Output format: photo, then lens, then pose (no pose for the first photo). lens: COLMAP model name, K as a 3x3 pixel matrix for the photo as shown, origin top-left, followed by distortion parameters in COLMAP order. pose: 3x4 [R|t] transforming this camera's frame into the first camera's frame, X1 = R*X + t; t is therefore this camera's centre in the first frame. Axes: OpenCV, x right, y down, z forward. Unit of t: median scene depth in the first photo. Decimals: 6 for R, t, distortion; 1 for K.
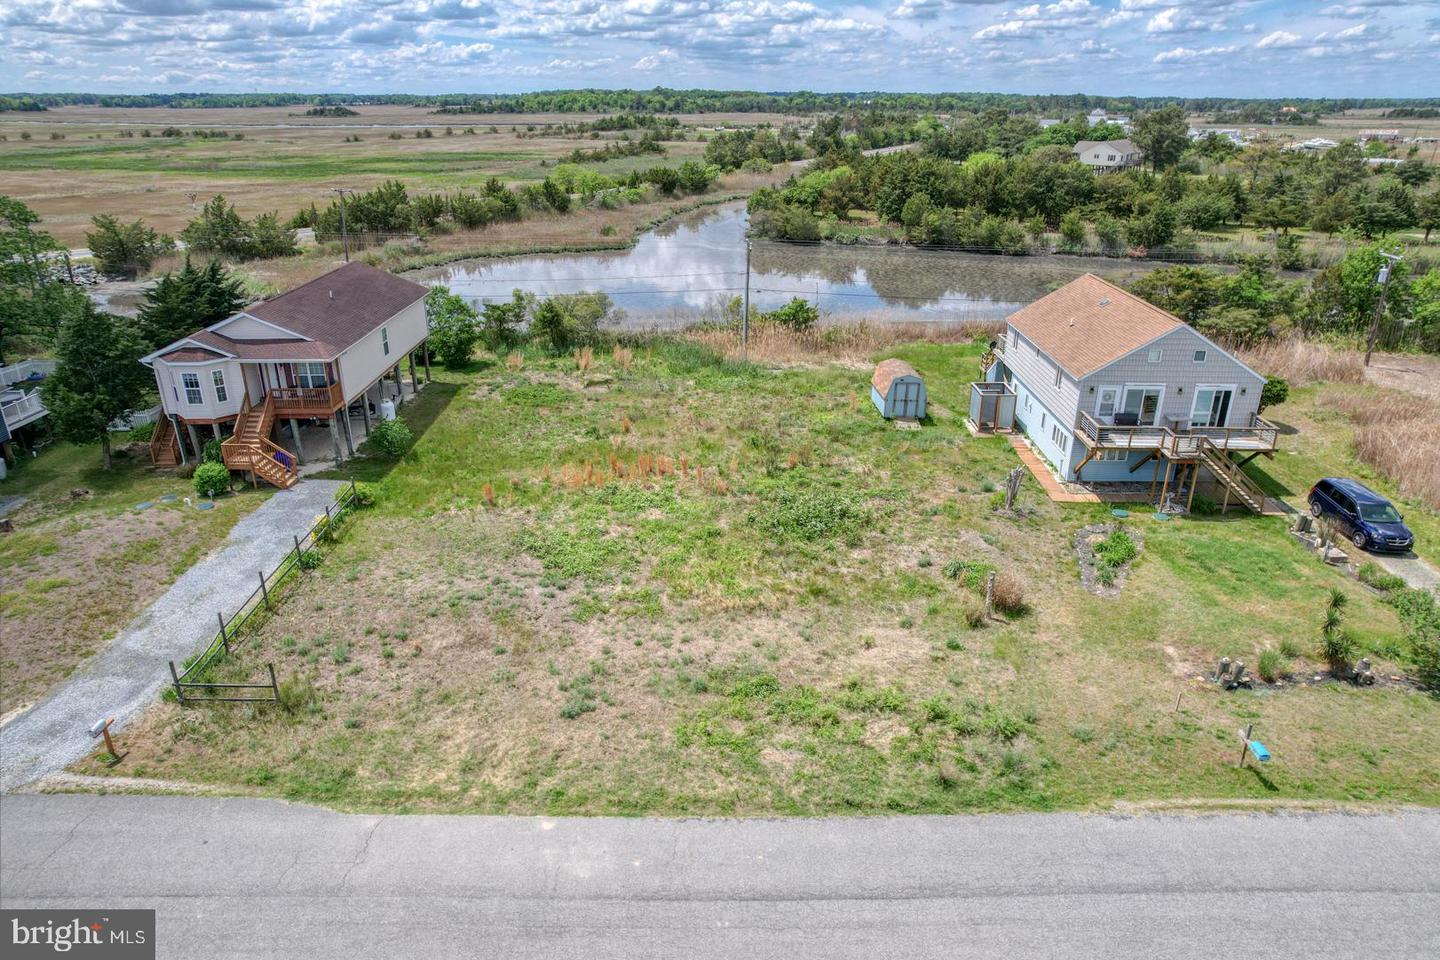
lens RADIAL K [[924.4, 0, 718.6], [0, 924.4, 479.5], [0, 0, 1]] dist [-0.091968, 0.082127]
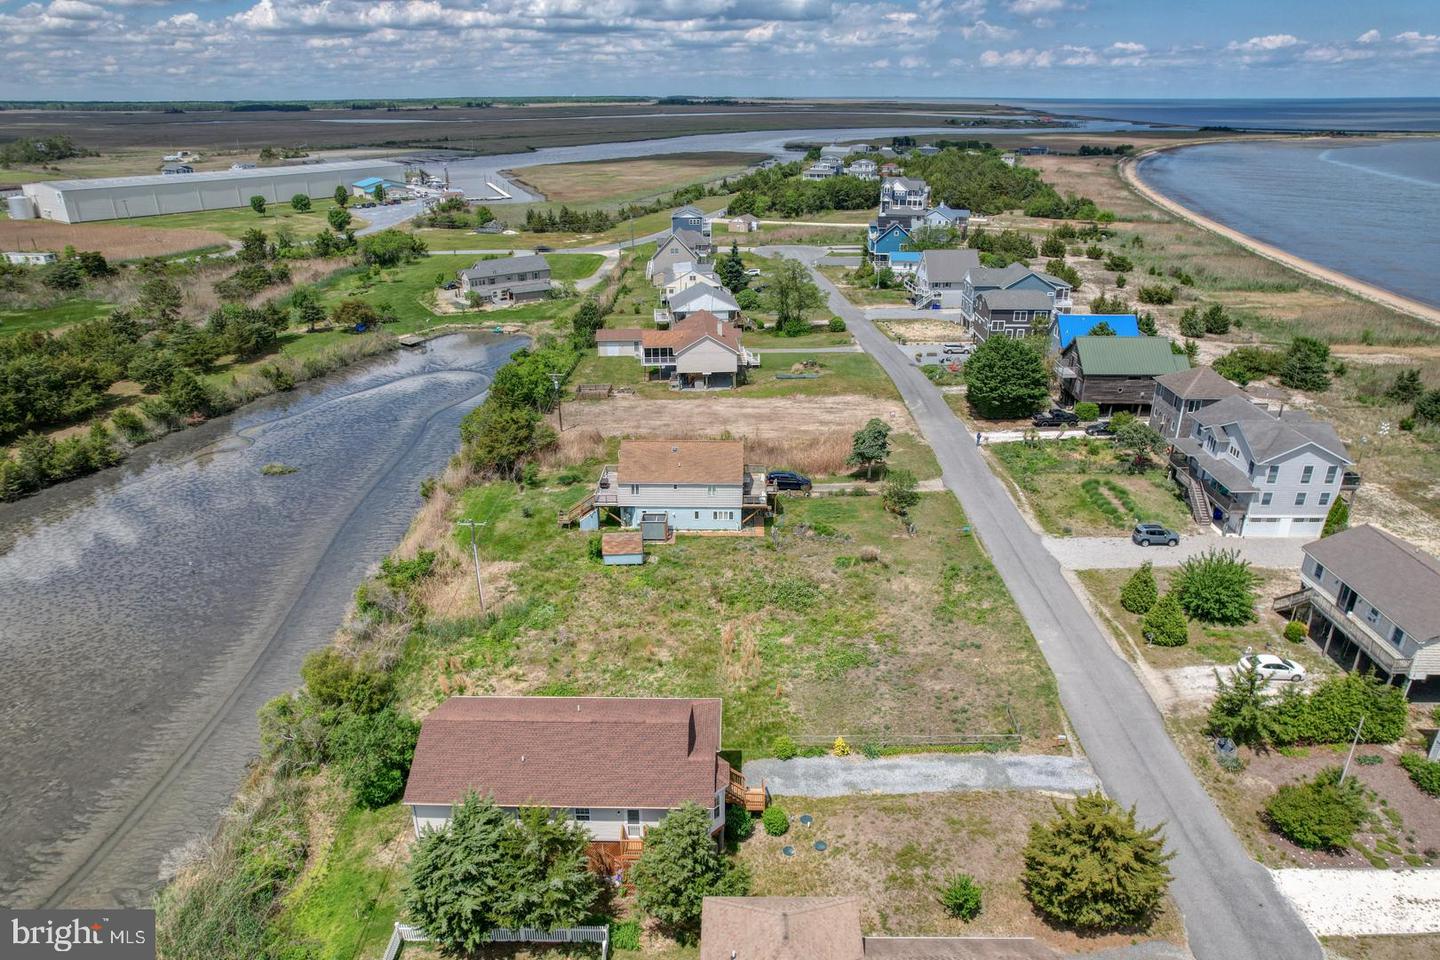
lens RADIAL K [[925.0, 0, 719.3], [0, 925.0, 487.0], [0, 0, 1]] dist [-0.078918, 0.072110]
pose [[0.012857, -0.396588, 0.917906, -1.515668], [0.391045, 0.846866, 0.360418, -0.863953], [-0.920282, 0.354309, 0.165972, 0.679717]]
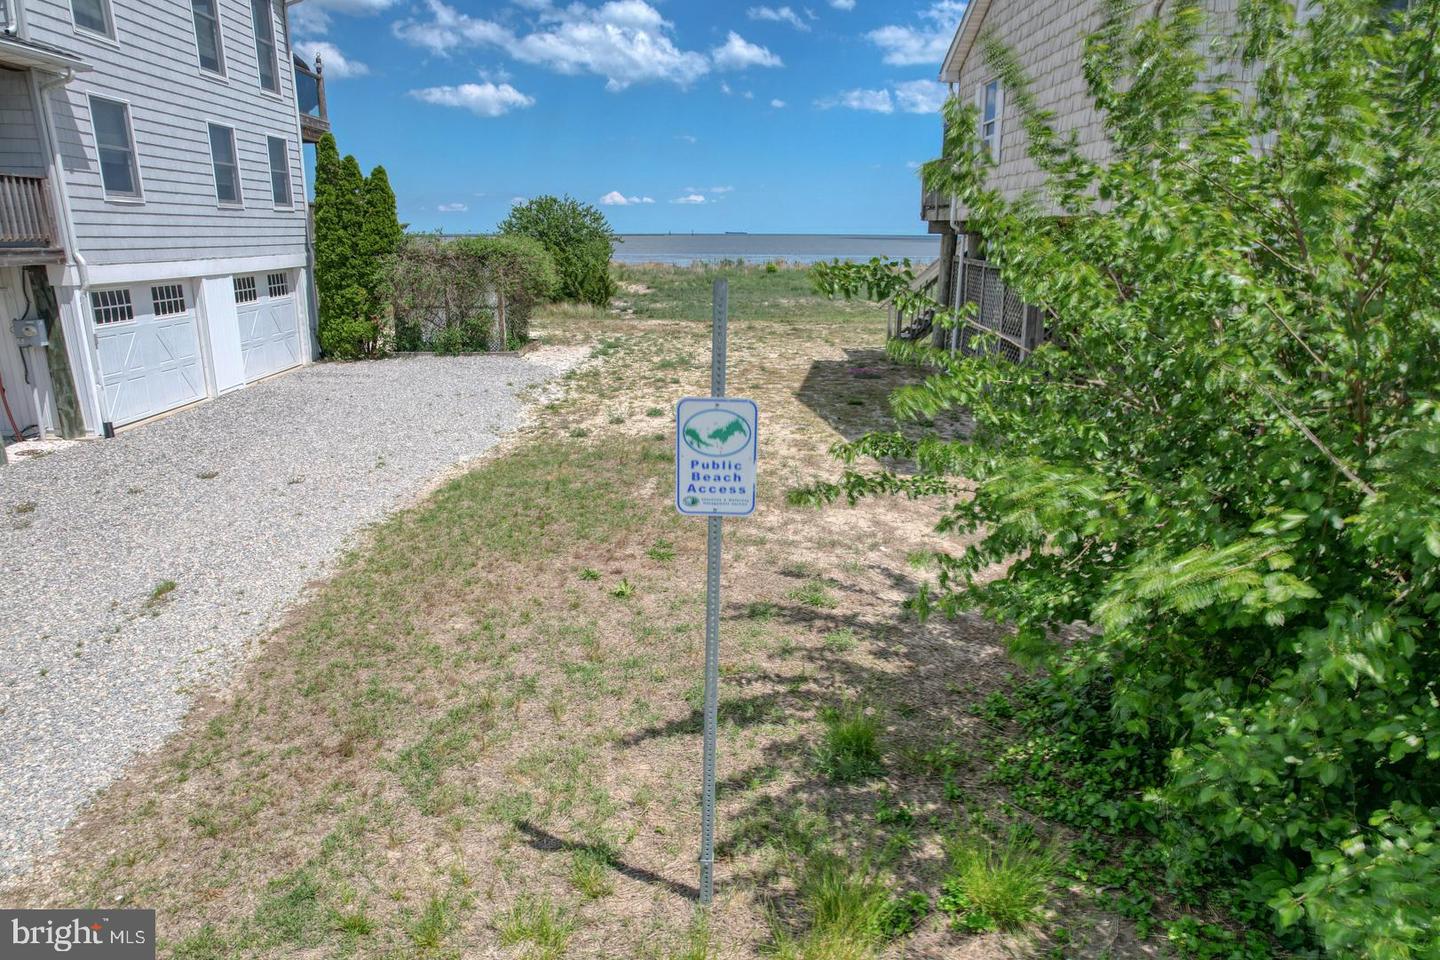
lens RADIAL K [[919.1, 0, 719.3], [0, 919.1, 490.9], [0, 0, 1]] dist [-0.083843, 0.078167]
pose [[-0.999790, 0.001579, -0.020421, 0.098260], [-0.011510, 0.781398, 0.623927, 0.231400], [0.016942, 0.624031, -0.781216, 0.240018]]
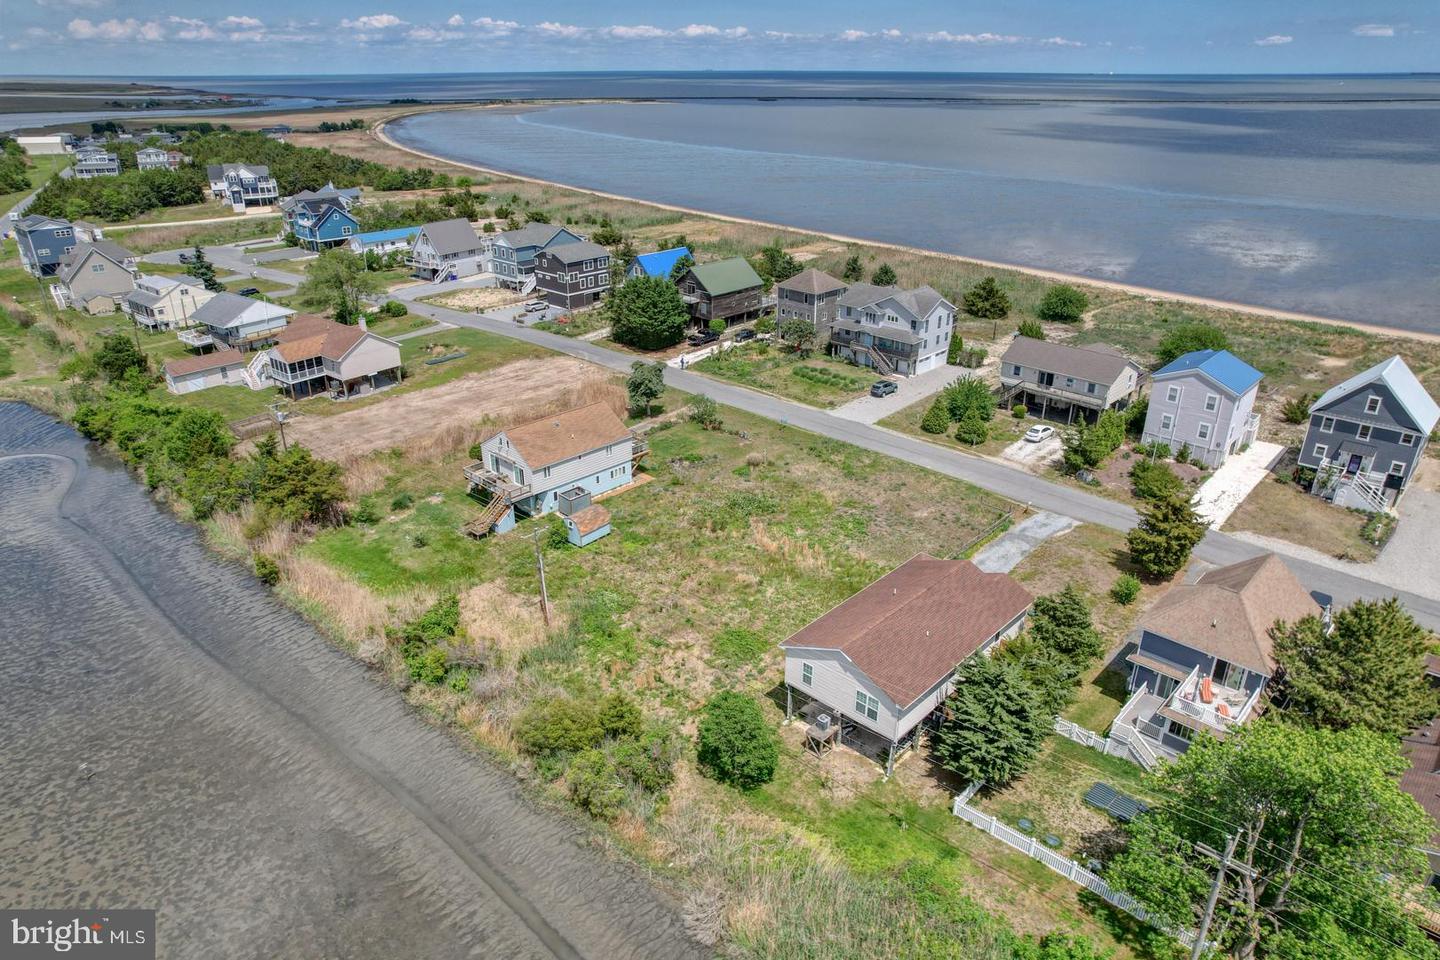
lens RADIAL K [[925.0, 0, 719.3], [0, 925.0, 487.0], [0, 0, 1]] dist [-0.078918, 0.072110]
pose [[-0.725291, -0.288098, 0.625262, -1.149661], [0.266249, 0.720174, 0.640672, -1.347426], [-0.634874, 0.631149, -0.445630, 1.879714]]
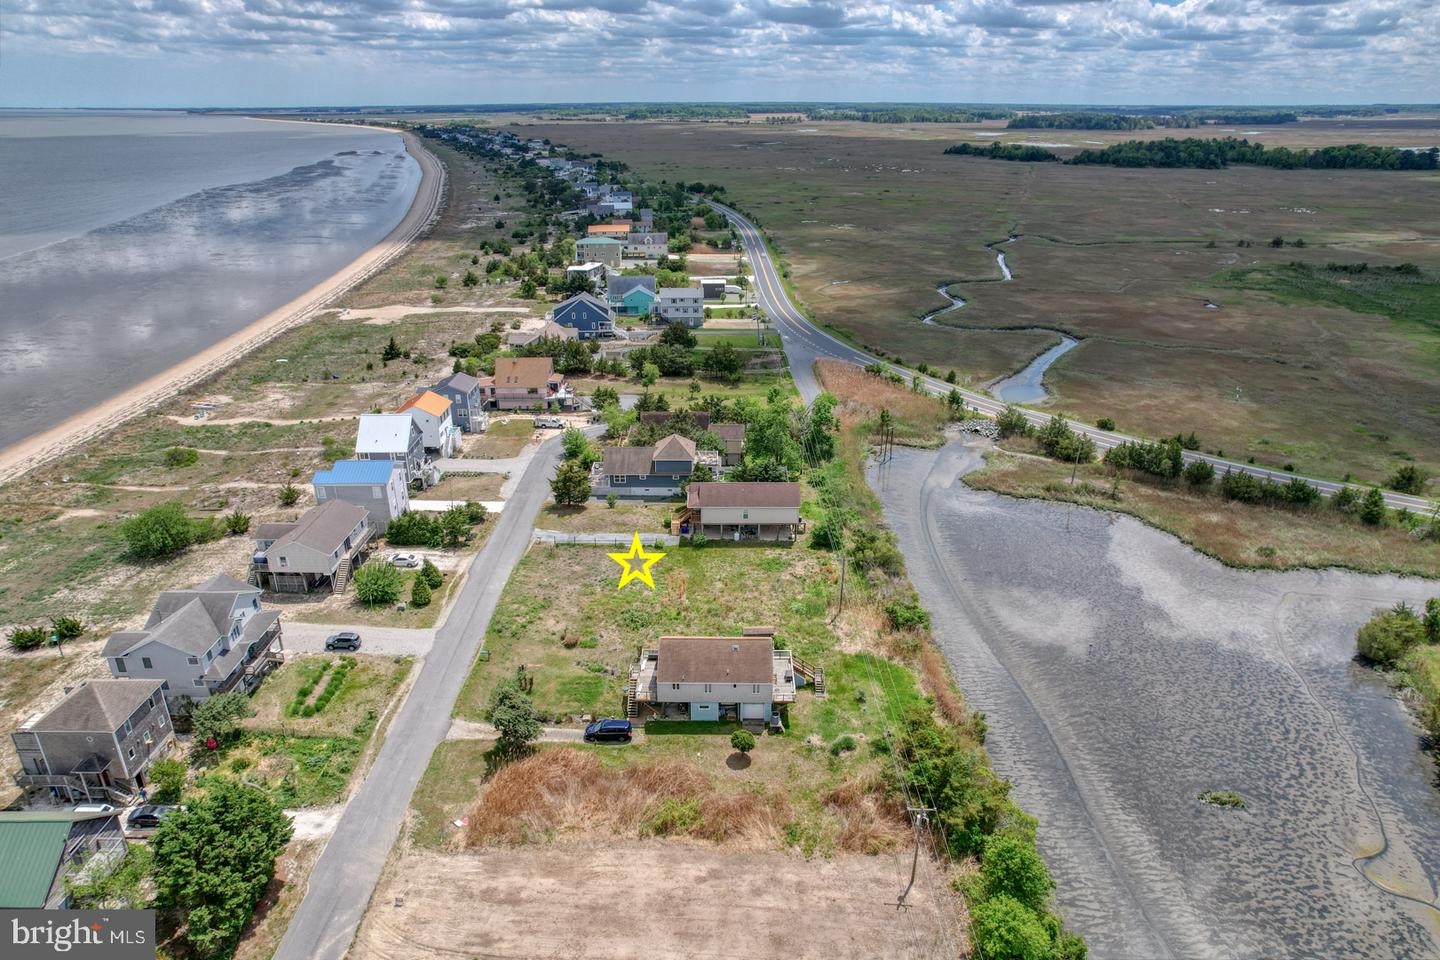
lens RADIAL K [[918.5, 0, 716.4], [0, 918.5, 489.6], [0, 0, 1]] dist [-0.072359, 0.064383]
pose [[-0.001539, 0.391431, -0.920206, 2.450079], [-0.386133, 0.848606, 0.361620, -1.360826], [0.922442, 0.355879, 0.149838, 0.601743]]
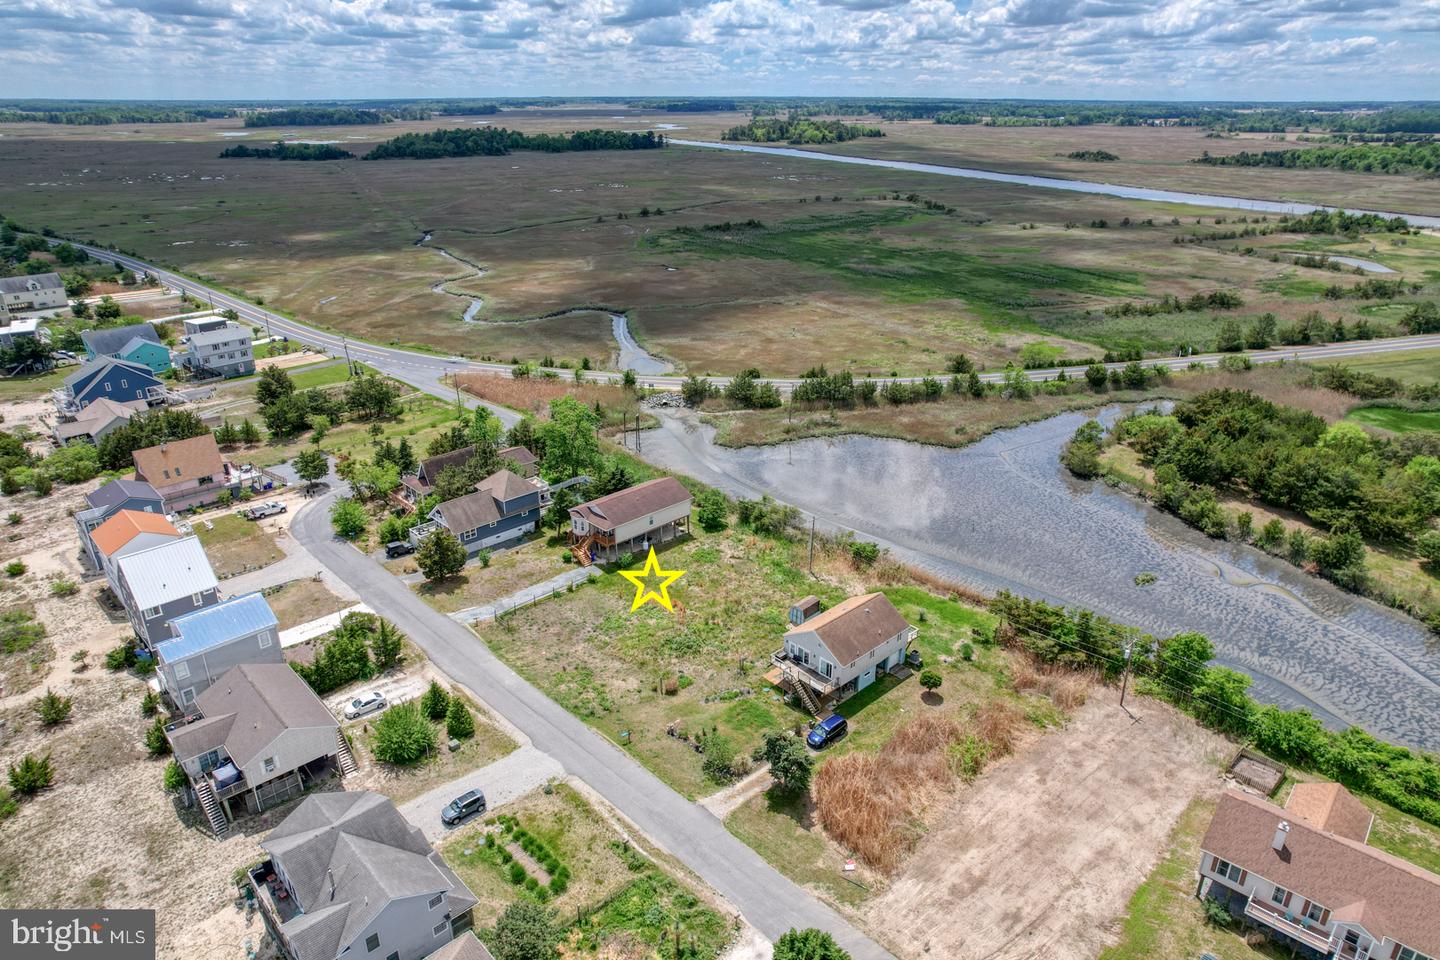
lens RADIAL K [[925.0, 0, 719.3], [0, 925.0, 487.0], [0, 0, 1]] dist [-0.078918, 0.072110]
pose [[0.696560, 0.281738, -0.659869, 1.761246], [-0.278278, 0.953774, 0.113473, -0.708033], [0.661336, 0.104586, 0.742763, -0.987583]]
